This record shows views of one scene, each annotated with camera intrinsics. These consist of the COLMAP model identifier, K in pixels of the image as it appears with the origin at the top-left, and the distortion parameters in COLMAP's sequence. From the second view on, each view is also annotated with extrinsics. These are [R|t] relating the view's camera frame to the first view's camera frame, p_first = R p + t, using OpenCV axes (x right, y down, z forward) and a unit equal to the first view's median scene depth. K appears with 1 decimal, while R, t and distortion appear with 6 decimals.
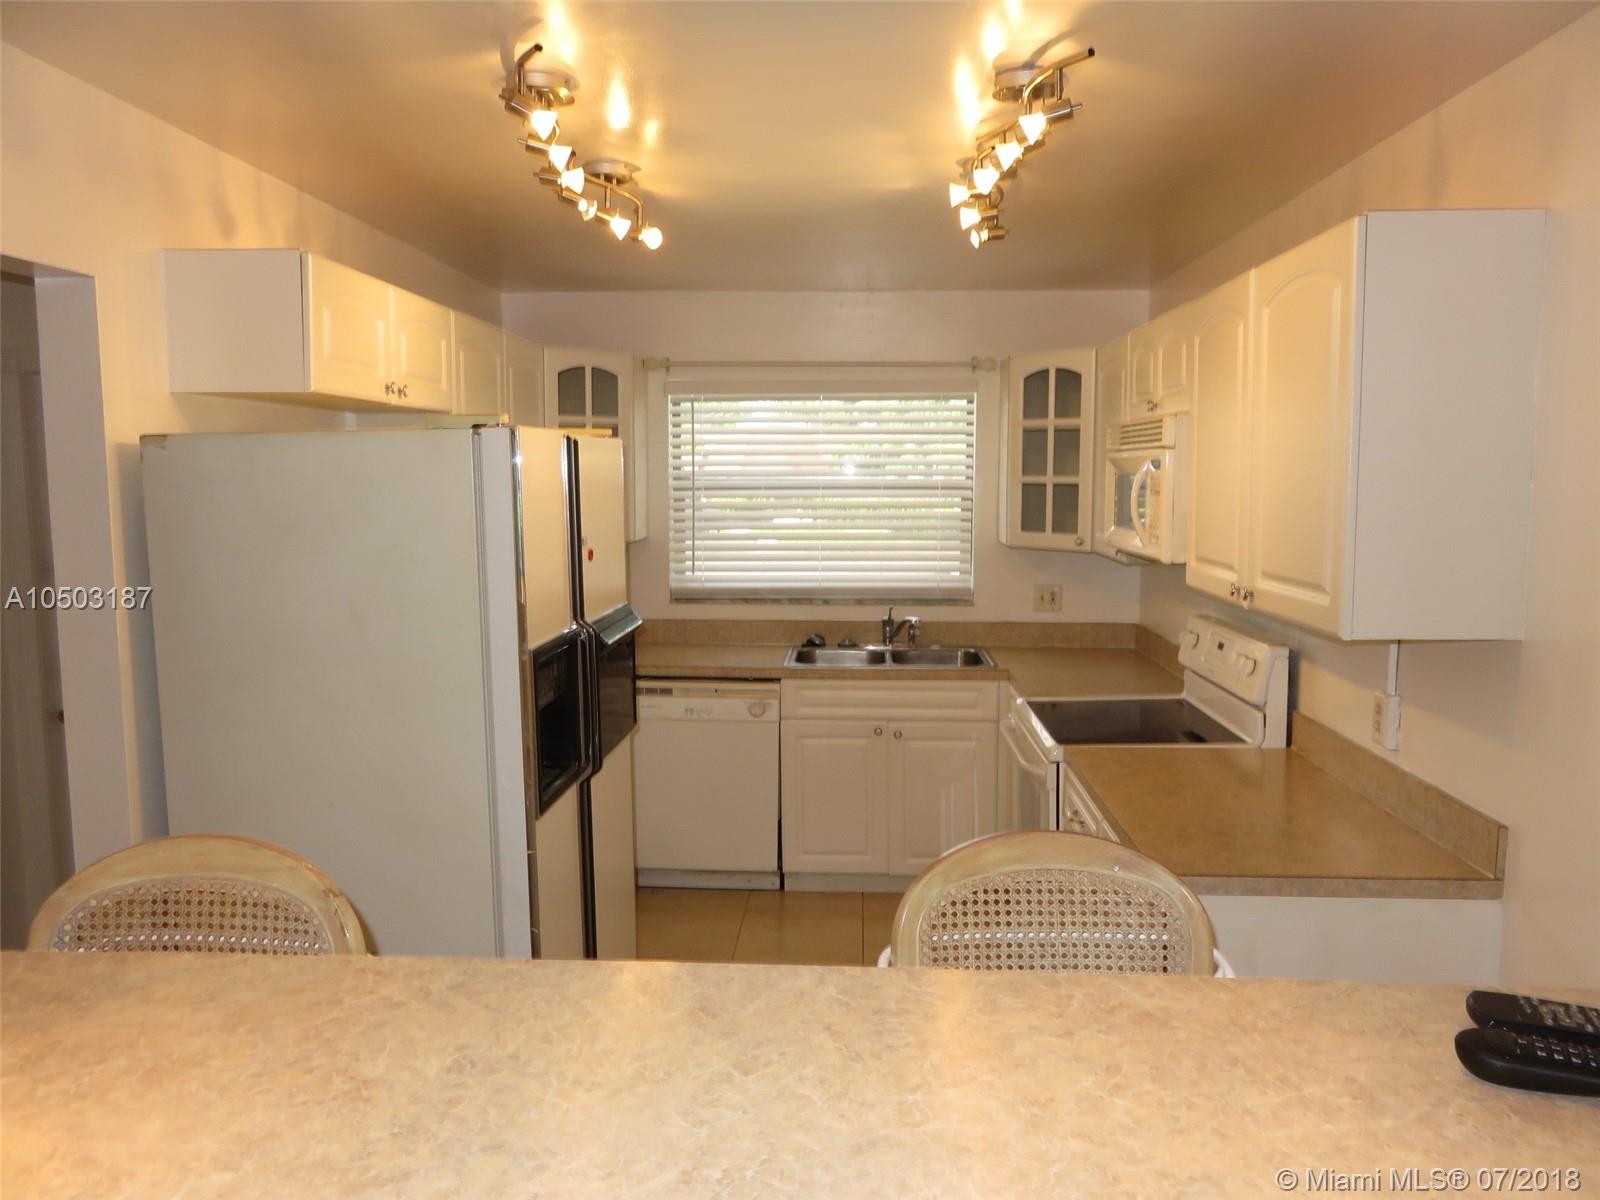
lens RADIAL K [[1206.9, 0, 800.5], [0, 1206.9, 592.5], [0, 0, 1]] dist [-0.004021, 0.002099]
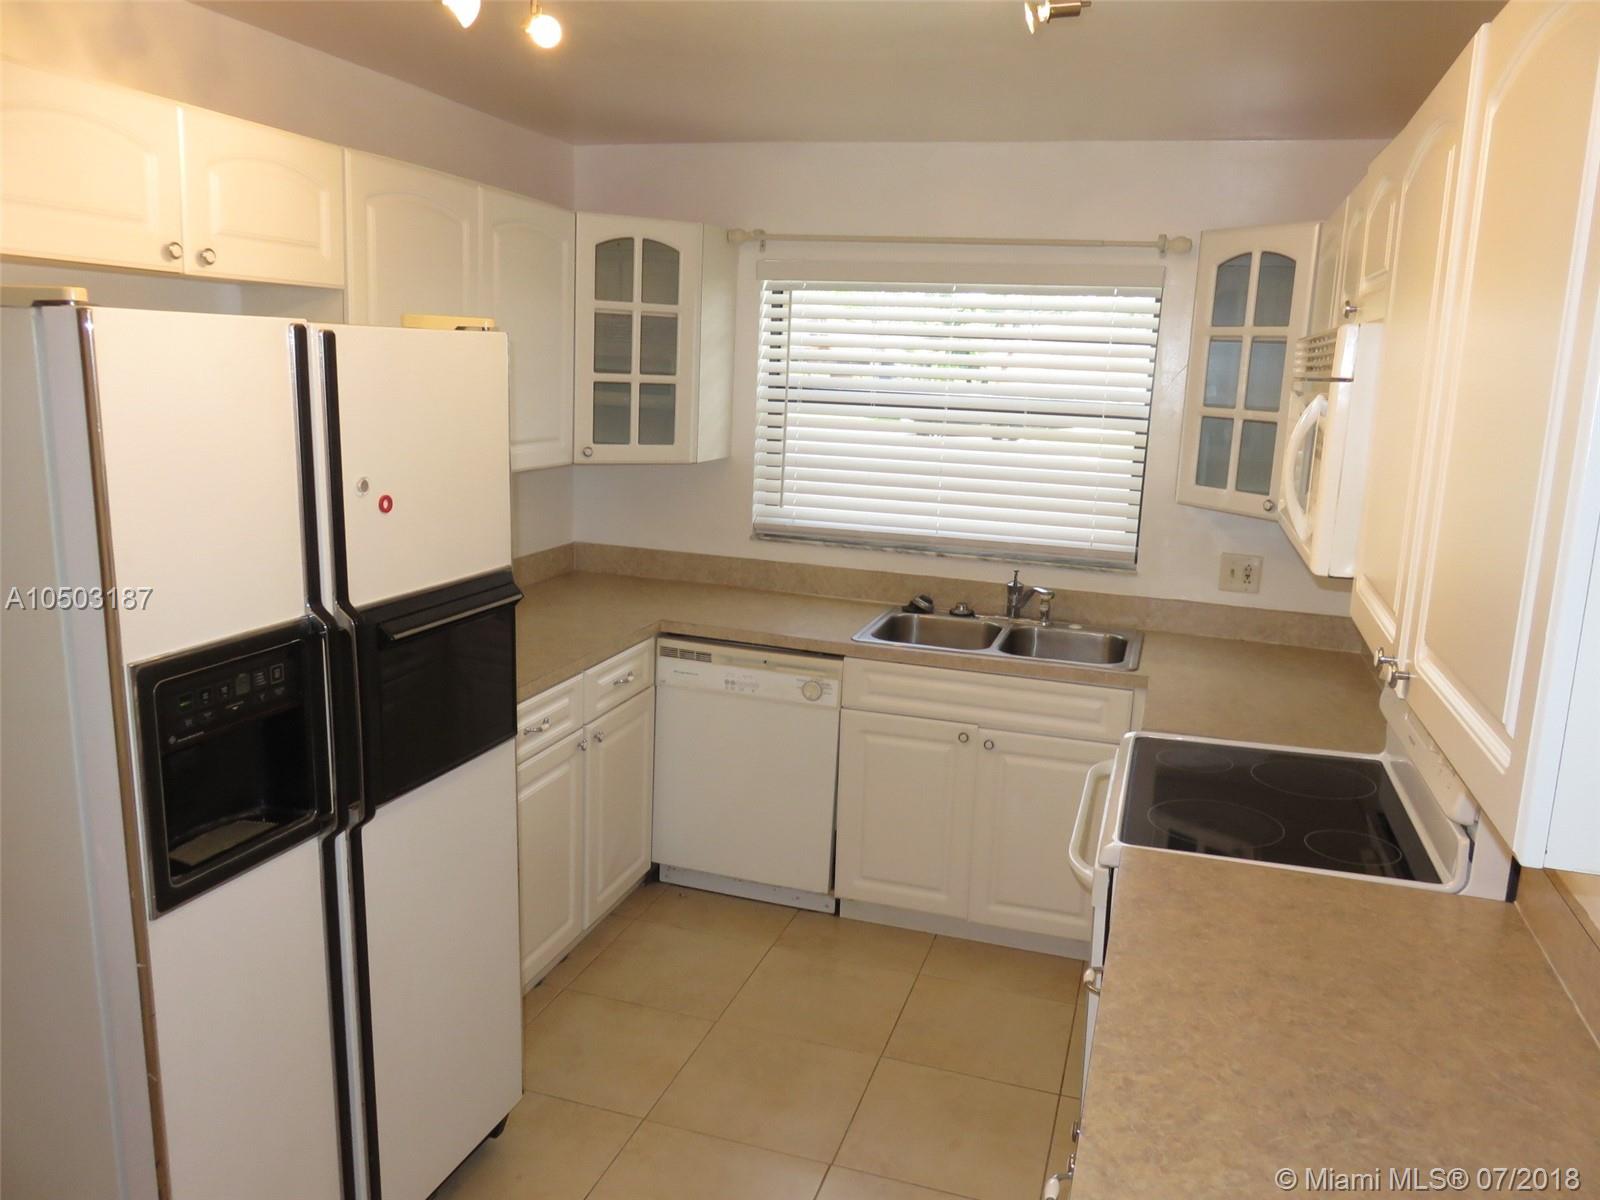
lens RADIAL K [[1206.9, 0, 800.5], [0, 1206.9, 592.5], [0, 0, 1]] dist [-0.004021, 0.002099]
pose [[0.966766, 0.087642, -0.240173, 0.137010], [-0.067521, 0.993580, 0.090777, -0.036517], [0.246587, -0.071543, 0.966476, 0.246911]]
